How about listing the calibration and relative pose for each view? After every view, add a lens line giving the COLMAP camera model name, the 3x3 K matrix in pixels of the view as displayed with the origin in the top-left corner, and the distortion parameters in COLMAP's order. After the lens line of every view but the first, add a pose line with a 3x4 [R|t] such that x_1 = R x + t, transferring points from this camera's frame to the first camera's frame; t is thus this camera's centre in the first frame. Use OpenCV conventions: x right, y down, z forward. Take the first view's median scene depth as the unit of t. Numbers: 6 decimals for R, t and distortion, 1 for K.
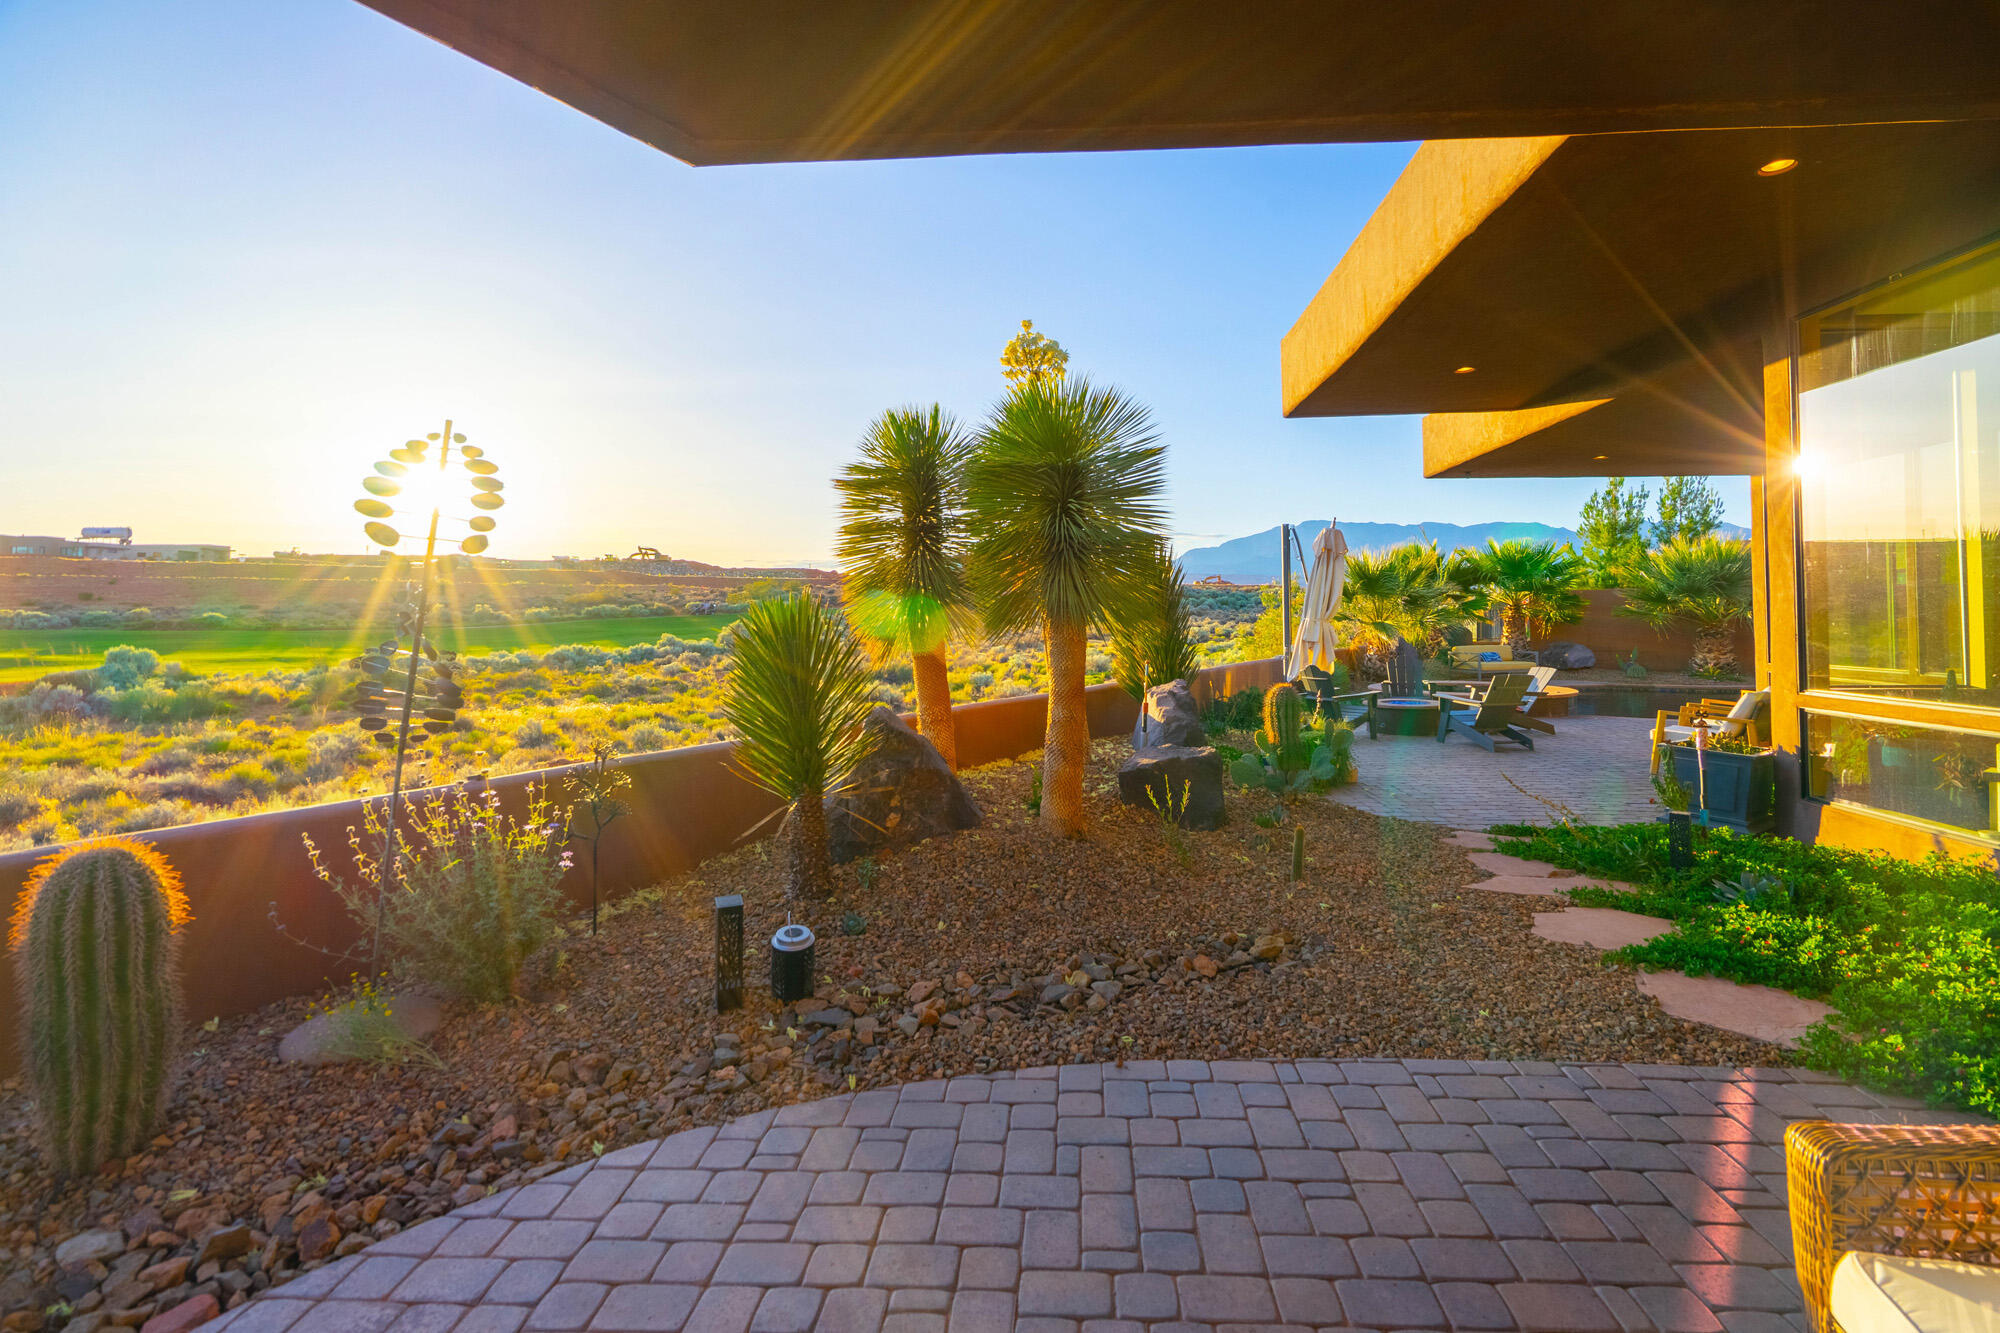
lens RADIAL K [[899.2, 0, 1047.2], [0, 899.2, 598.0], [0, 0, 1]] dist [0.003909, -0.000440]
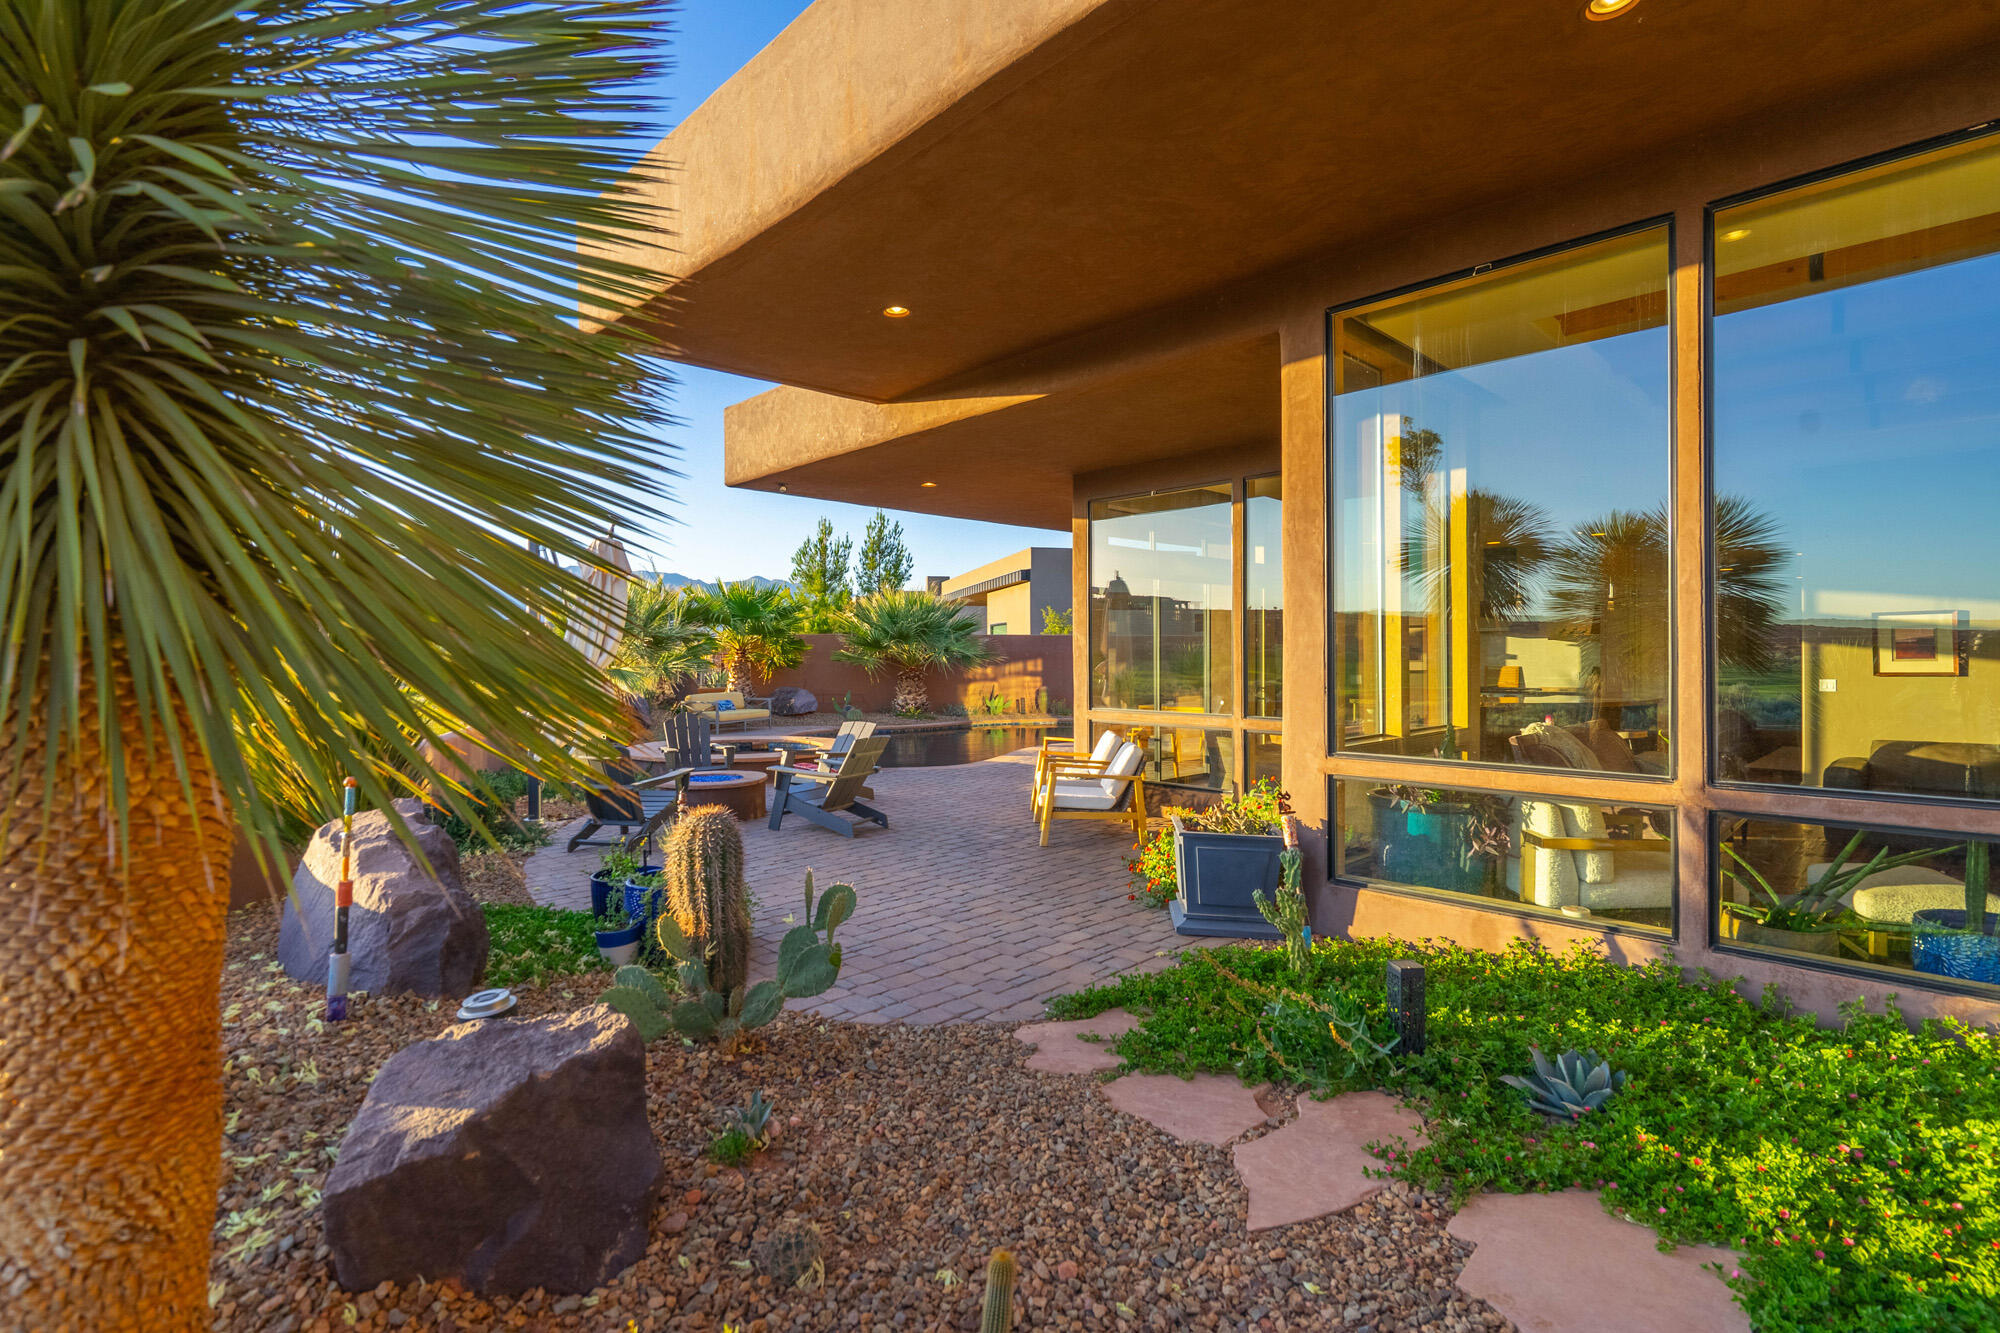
lens RADIAL K [[899.2, 0, 995.1], [0, 899.2, 650.3], [0, 0, 1]] dist [0.003909, -0.000440]
pose [[0.674044, 0.005608, 0.738670, 0.001540], [-0.012894, 0.999908, 0.004175, 0.001924], [-0.738579, -0.012339, 0.674054, 0.186705]]
